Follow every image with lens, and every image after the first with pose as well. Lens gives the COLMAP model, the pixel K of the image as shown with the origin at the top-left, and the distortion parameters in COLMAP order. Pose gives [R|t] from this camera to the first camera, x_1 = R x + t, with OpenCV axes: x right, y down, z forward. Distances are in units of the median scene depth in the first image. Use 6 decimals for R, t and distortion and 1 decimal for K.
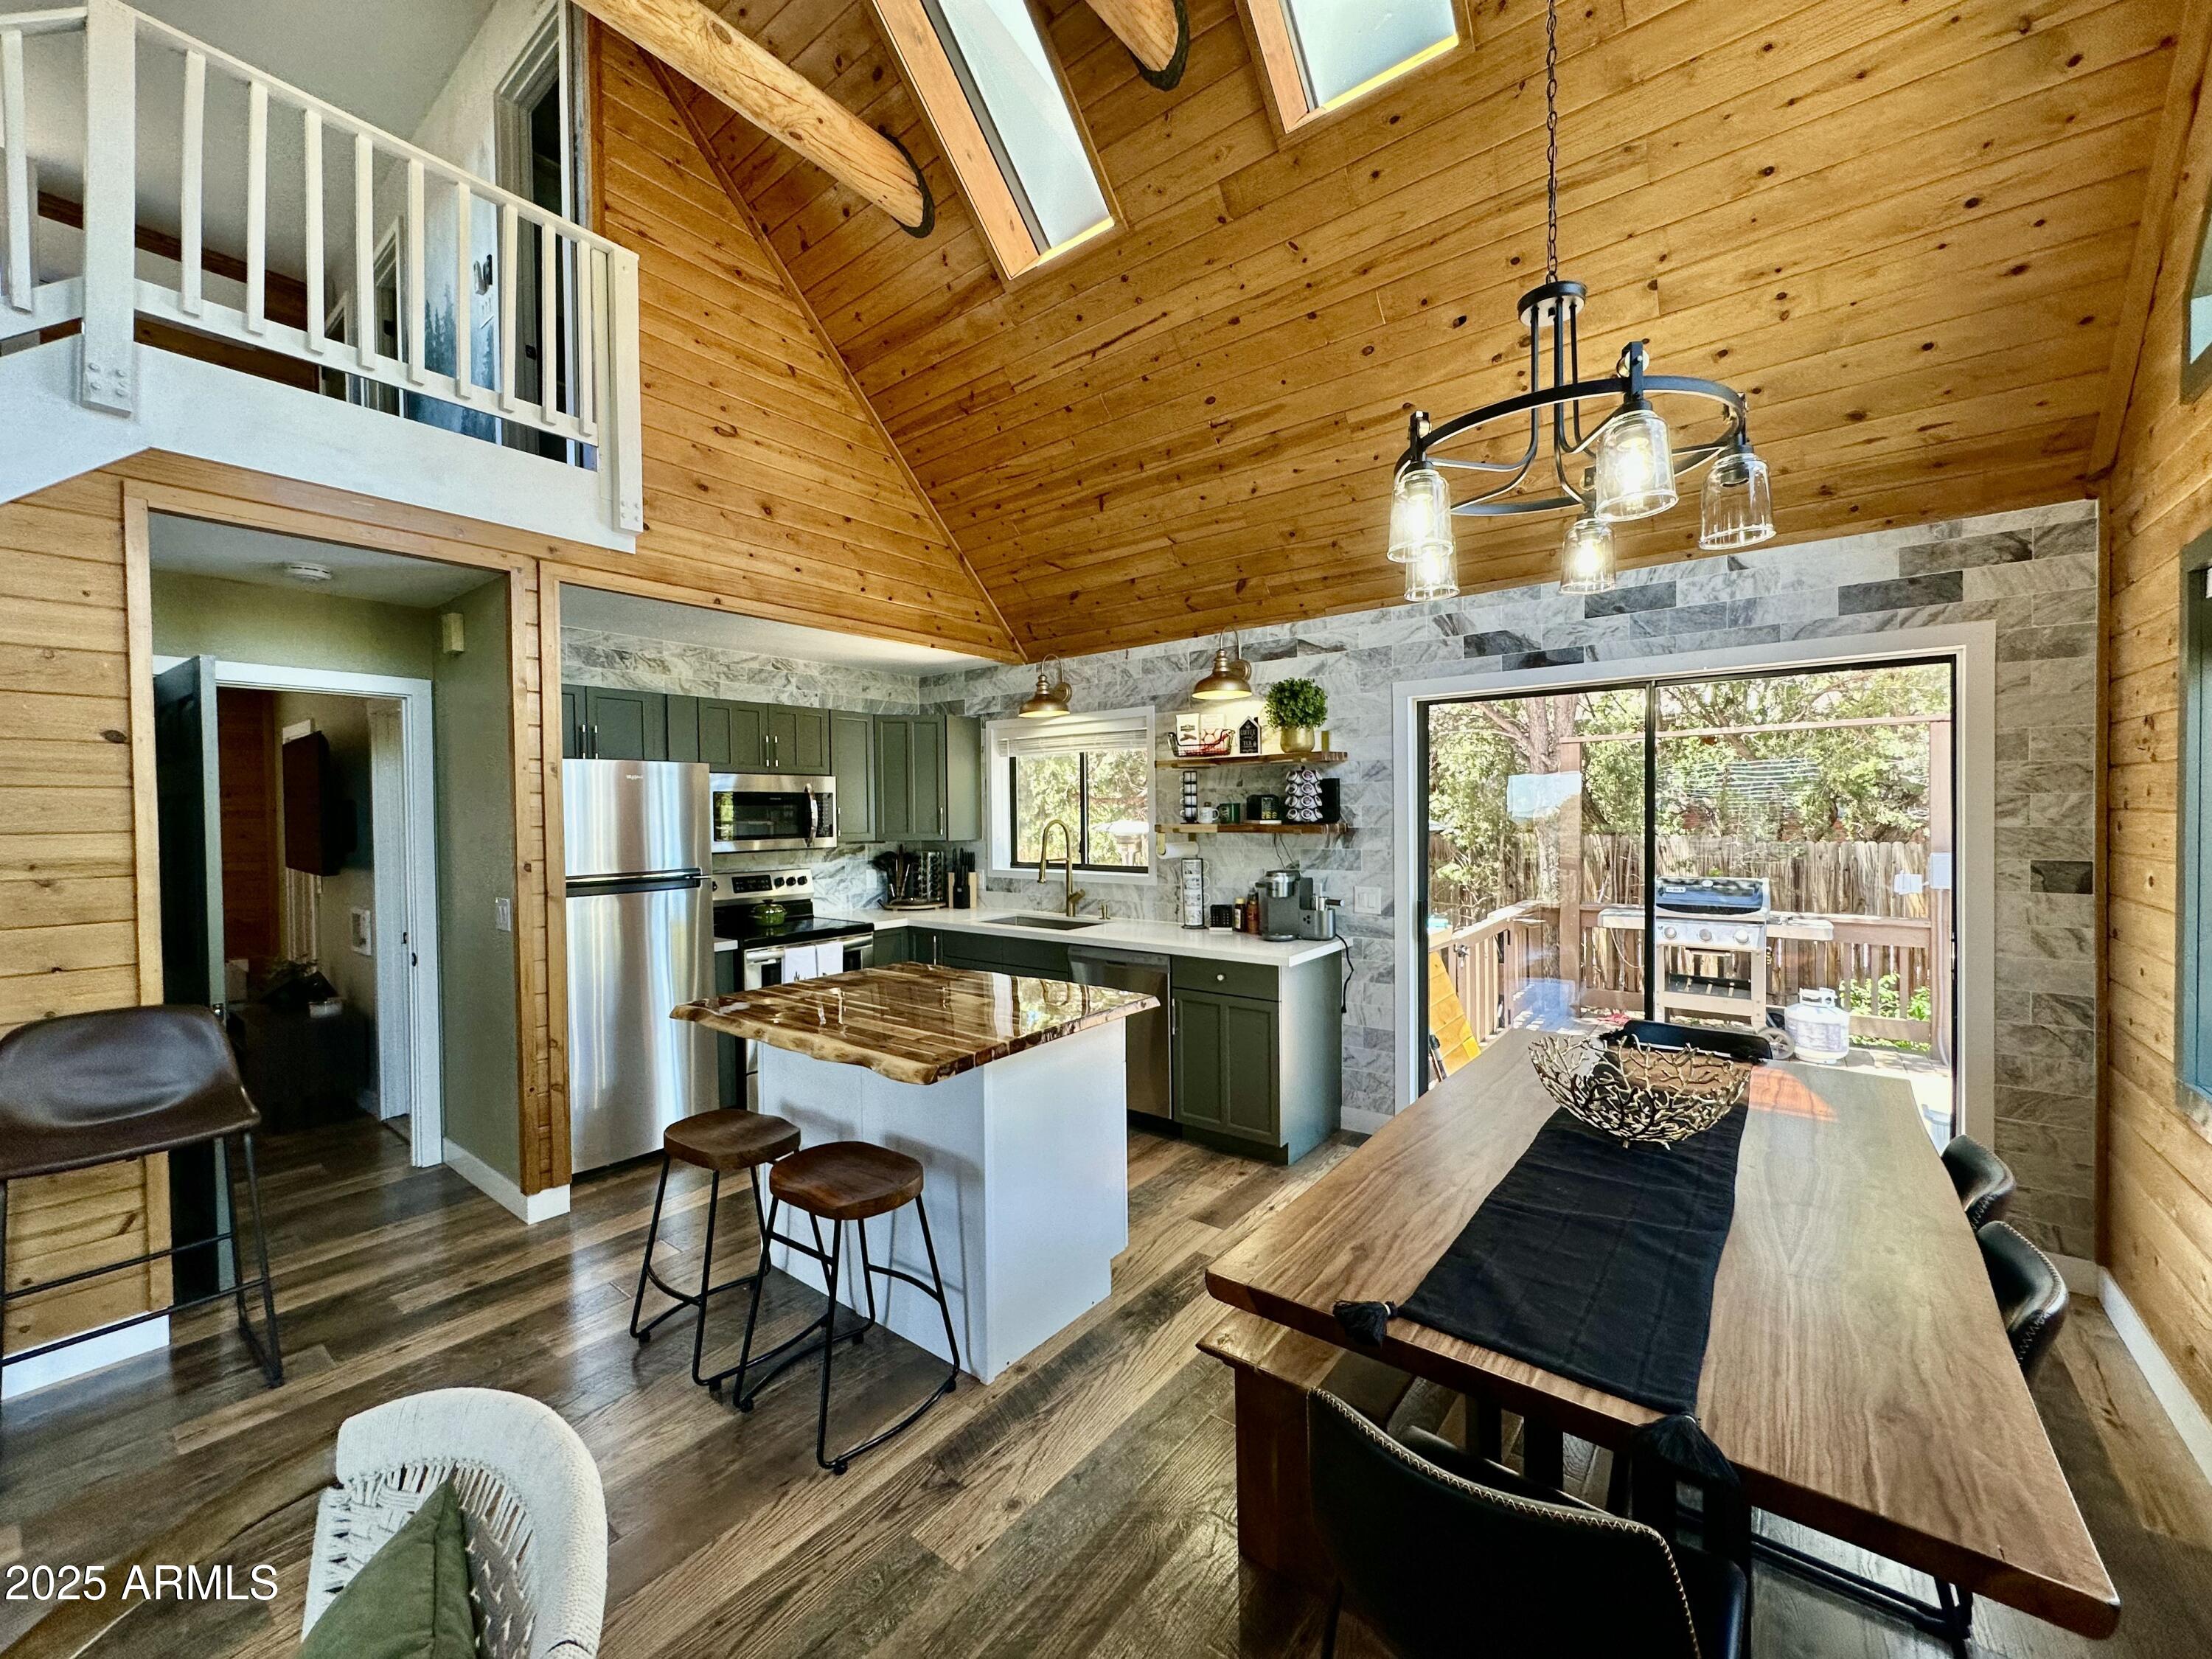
lens RADIAL K [[881.3, 0, 1105.4], [0, 881.3, 825.2], [0, 0, 1]] dist [-0.002831, 0.000058]
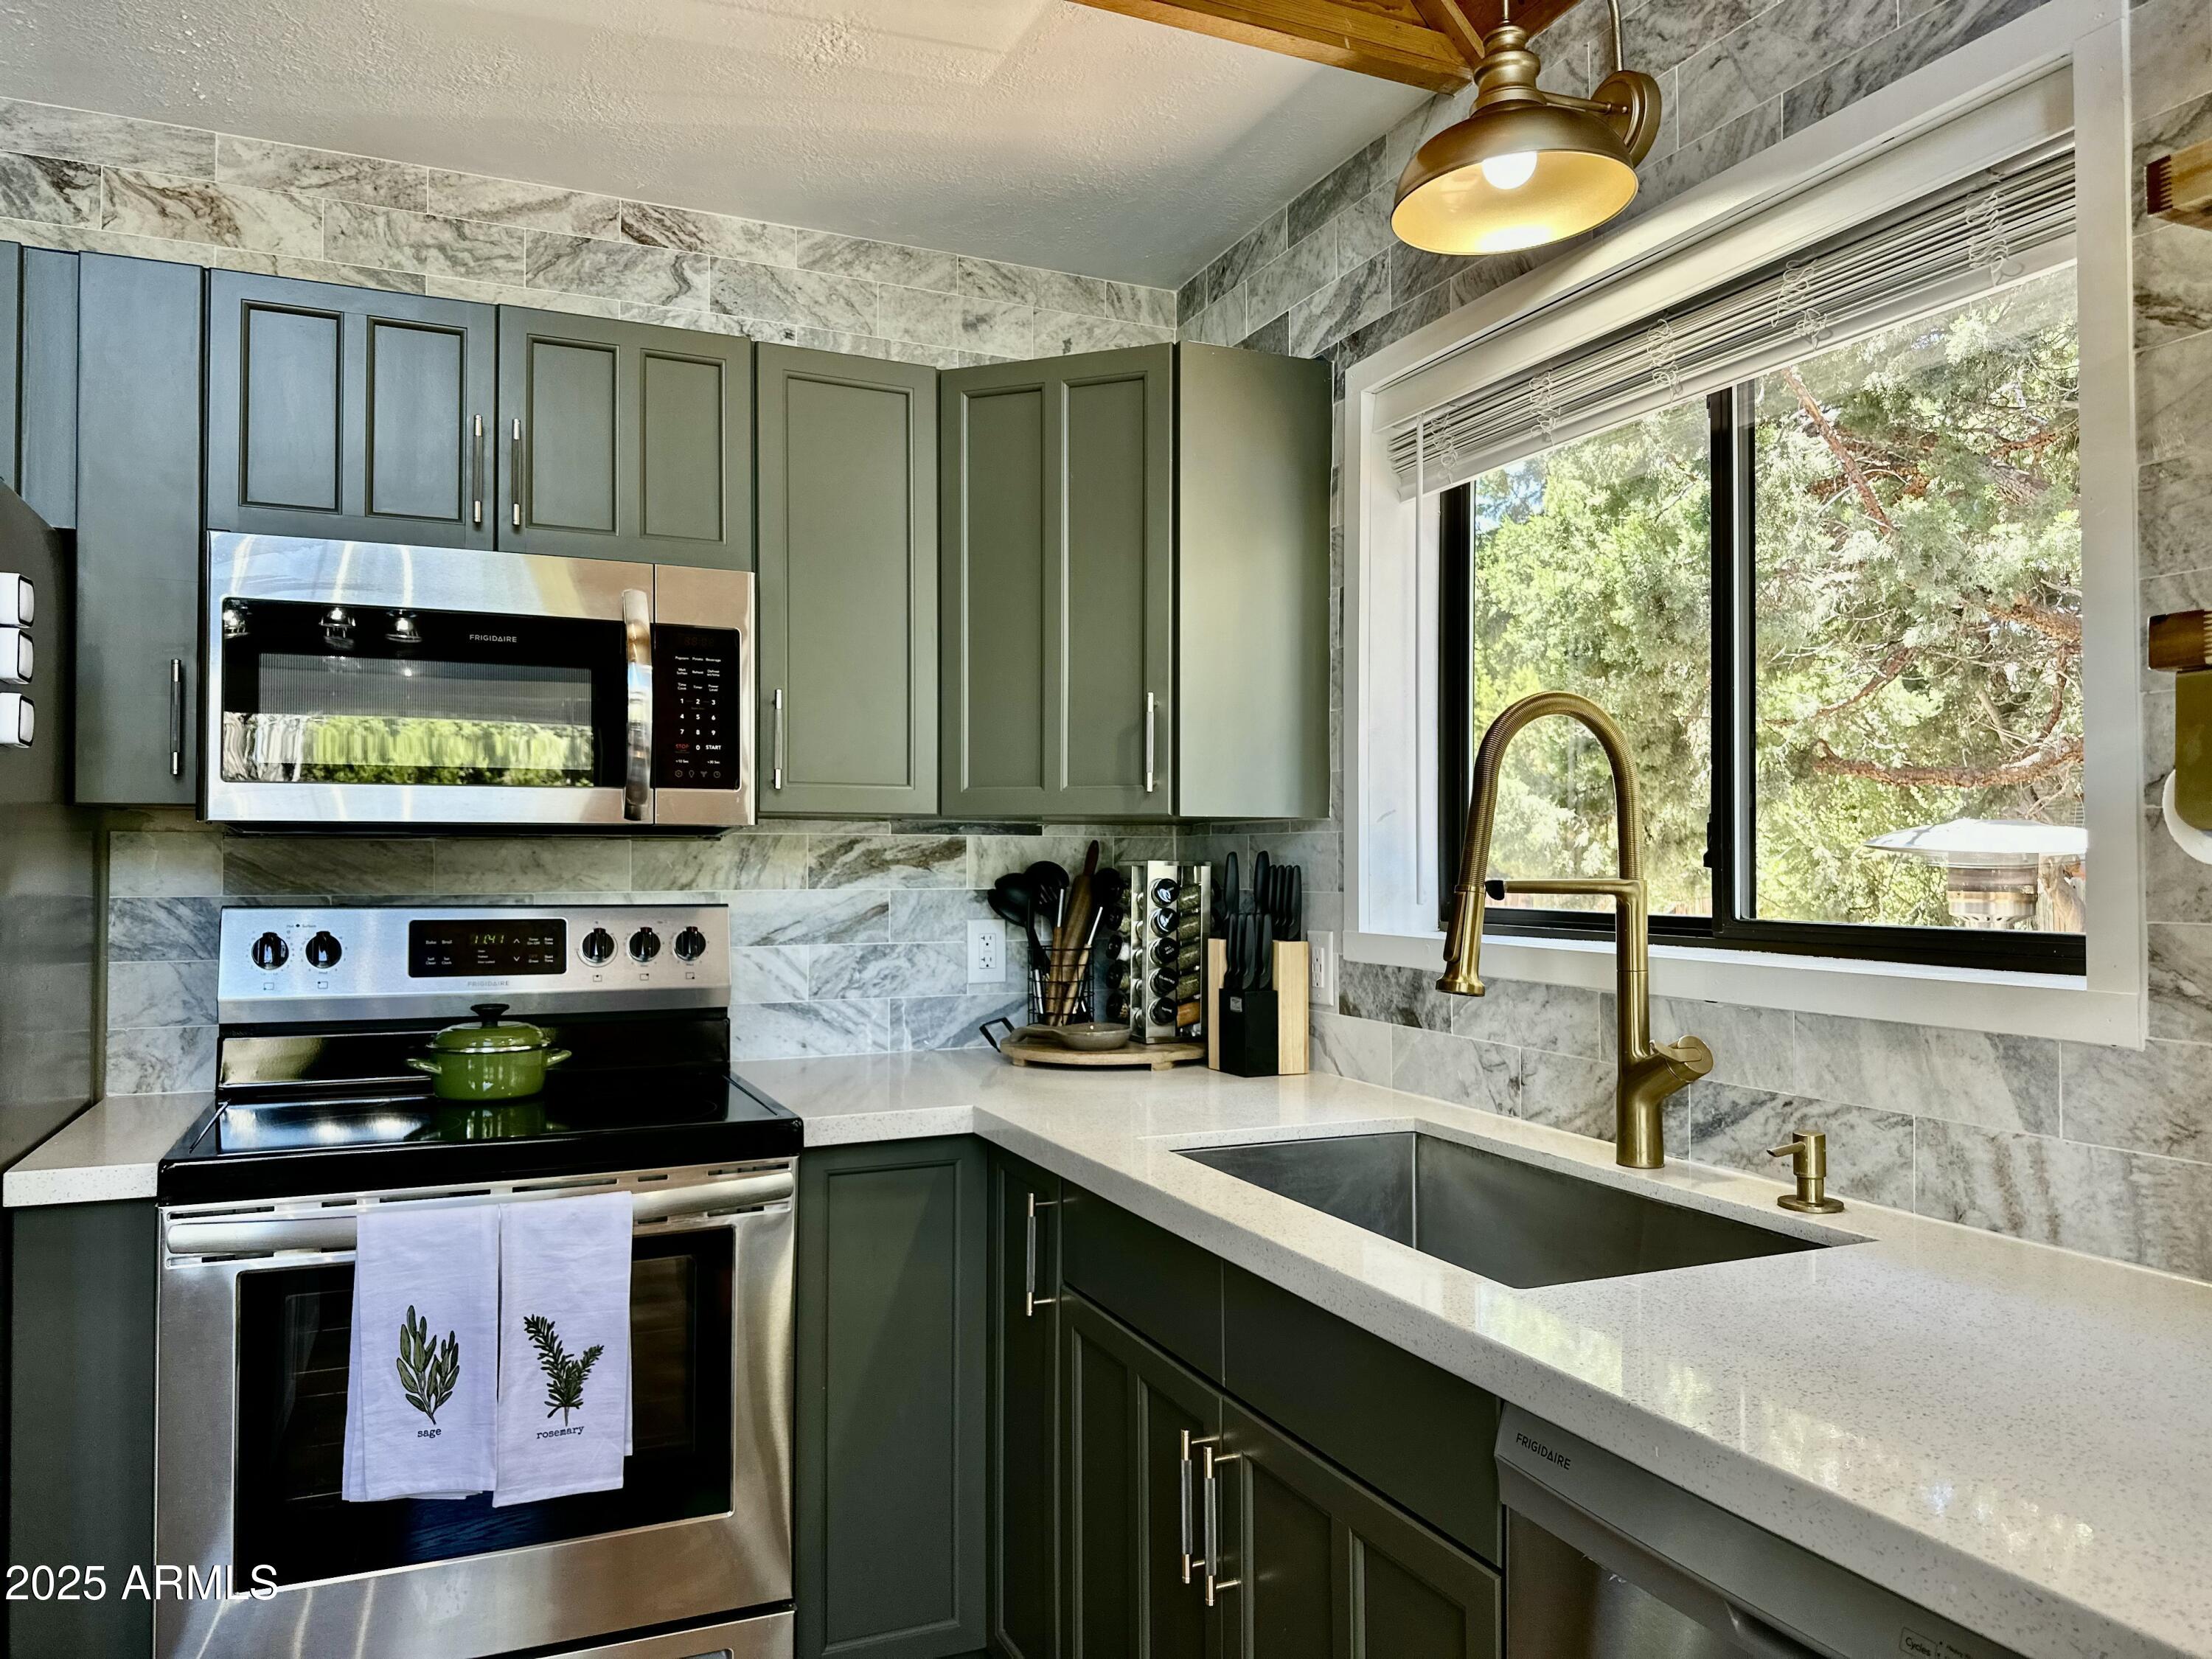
lens RADIAL K [[1556.9, 0, 1100.1], [0, 1556.9, 819.5], [0, 0, 1]] dist [0.057410, -0.065566]
pose [[0.879828, -0.000812, -0.475292, 0.027840], [-0.016884, 0.999314, -0.032962, 0.044356], [0.474992, 0.037026, 0.879211, 0.738147]]
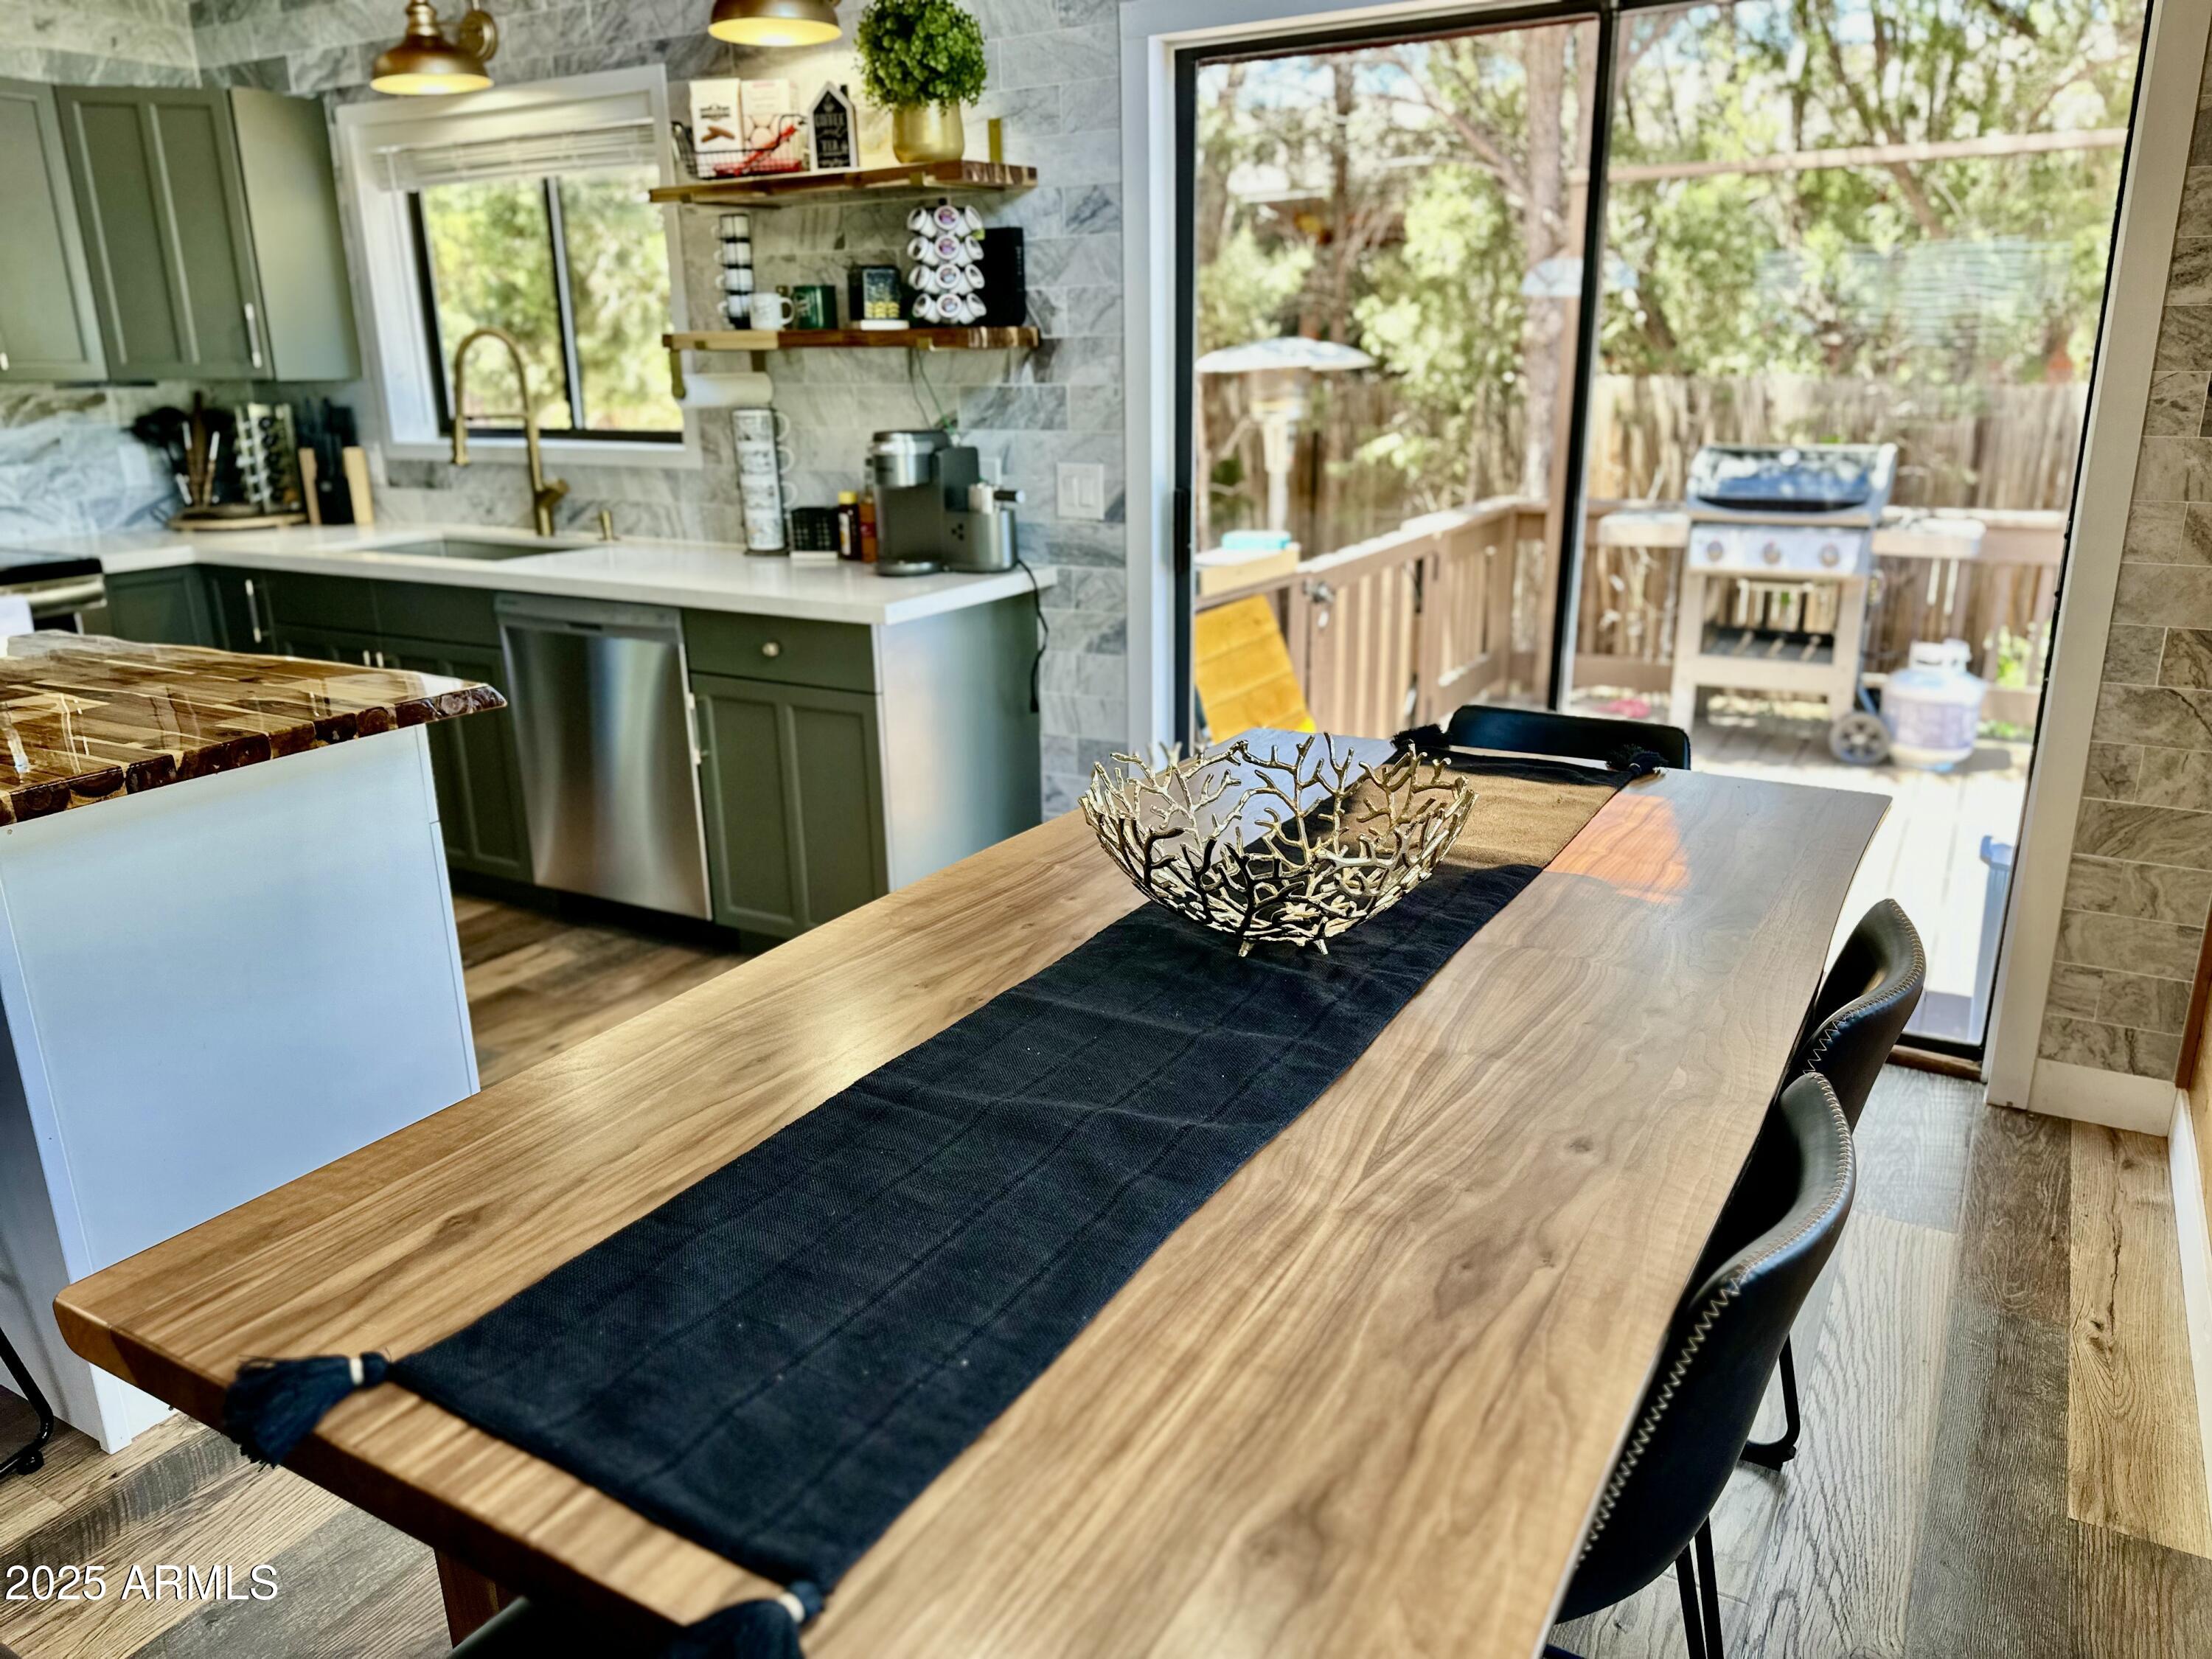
lens RADIAL K [[1556.9, 0, 1108.4], [0, 1556.9, 846.3], [0, 0, 1]] dist [0.057410, -0.065566]
pose [[0.990383, -0.043855, 0.131218, 0.178617], [0.004883, 0.958921, 0.283633, 0.026192], [-0.138266, -0.280264, 0.949913, 0.086650]]
